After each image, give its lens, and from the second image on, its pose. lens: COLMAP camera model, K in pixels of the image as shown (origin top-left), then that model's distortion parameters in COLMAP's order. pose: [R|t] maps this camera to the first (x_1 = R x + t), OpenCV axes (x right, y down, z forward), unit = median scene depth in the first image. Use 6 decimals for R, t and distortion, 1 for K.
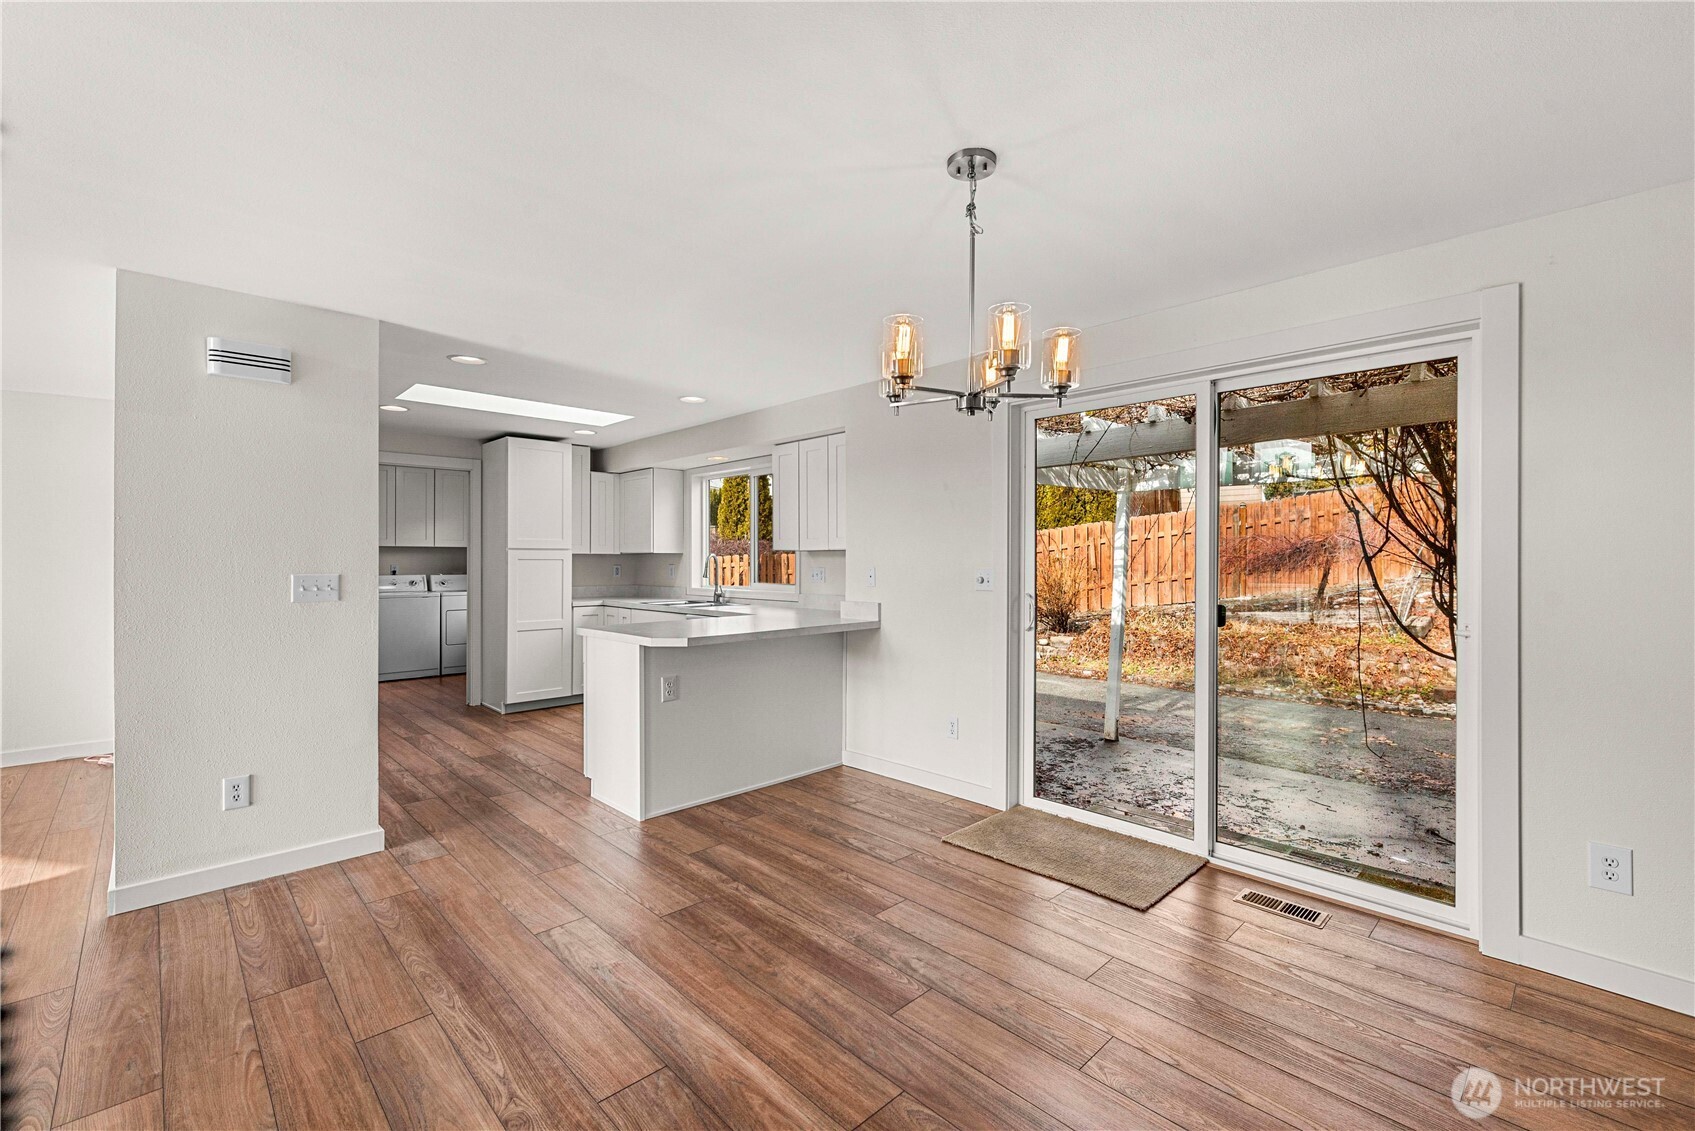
lens RADIAL K [[745.6, 0, 844.4], [0, 745.6, 559.0], [0, 0, 1]] dist [0.001359, -0.000381]
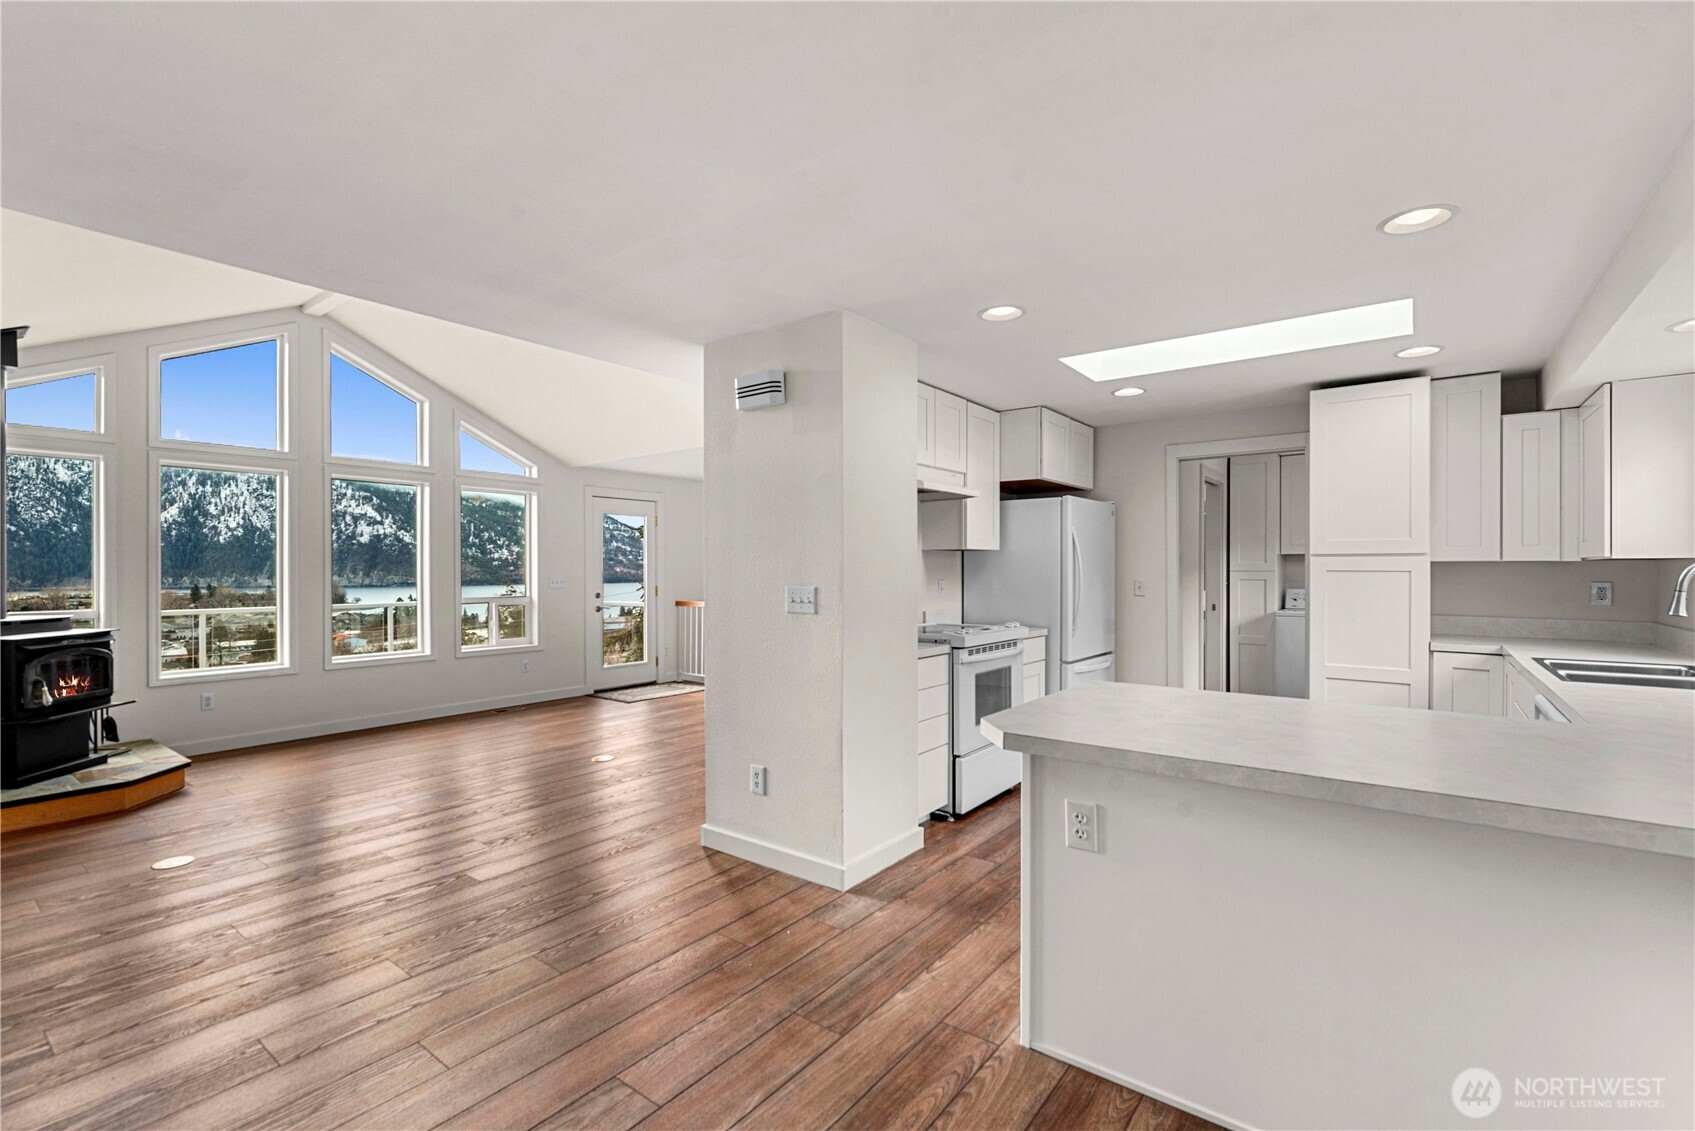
lens RADIAL K [[745.6, 0, 843.6], [0, 745.6, 570.5], [0, 0, 1]] dist [0.001359, -0.000381]
pose [[0.164005, 0.006709, -0.986437, 0.280532], [0.000603, 0.999976, 0.006902, -0.007909], [0.986459, -0.001726, 0.163997, 0.862153]]
